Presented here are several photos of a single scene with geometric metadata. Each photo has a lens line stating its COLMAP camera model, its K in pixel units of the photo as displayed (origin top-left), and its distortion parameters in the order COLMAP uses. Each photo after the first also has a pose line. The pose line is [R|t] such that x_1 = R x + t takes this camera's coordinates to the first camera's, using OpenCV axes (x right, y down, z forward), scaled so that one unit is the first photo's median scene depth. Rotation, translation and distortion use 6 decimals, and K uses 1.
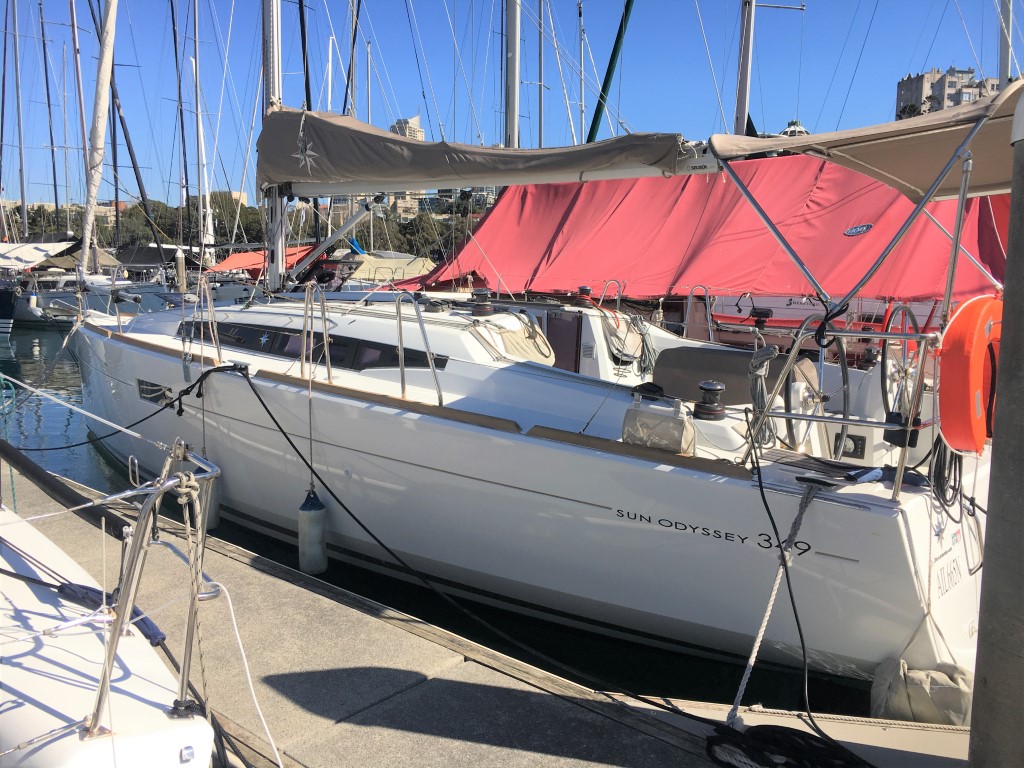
lens RADIAL K [[822.1, 0, 512.0], [0, 822.1, 384.0], [0, 0, 1]] dist [-0.002771, 0.136034]
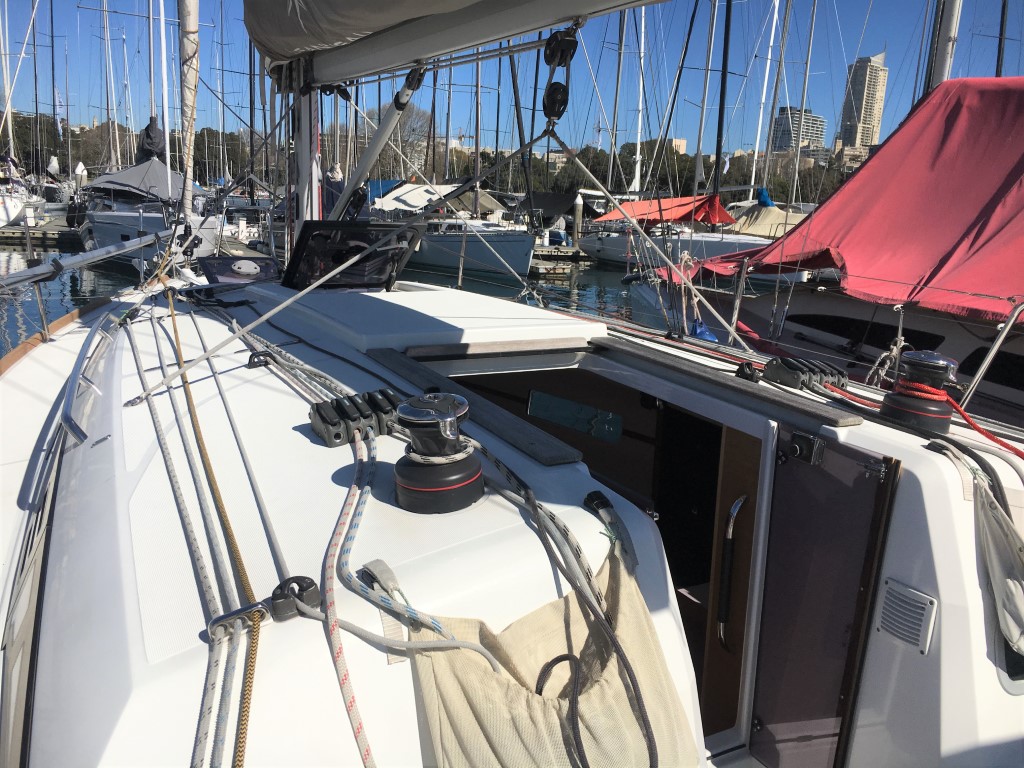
lens RADIAL K [[822.1, 0, 512.0], [0, 822.1, 384.0], [0, 0, 1]] dist [-0.002771, 0.136034]
pose [[0.872840, 0.140056, -0.467476, 0.021547], [-0.112466, 0.989877, 0.086577, -0.027195], [0.474870, -0.022993, 0.879756, 0.157057]]
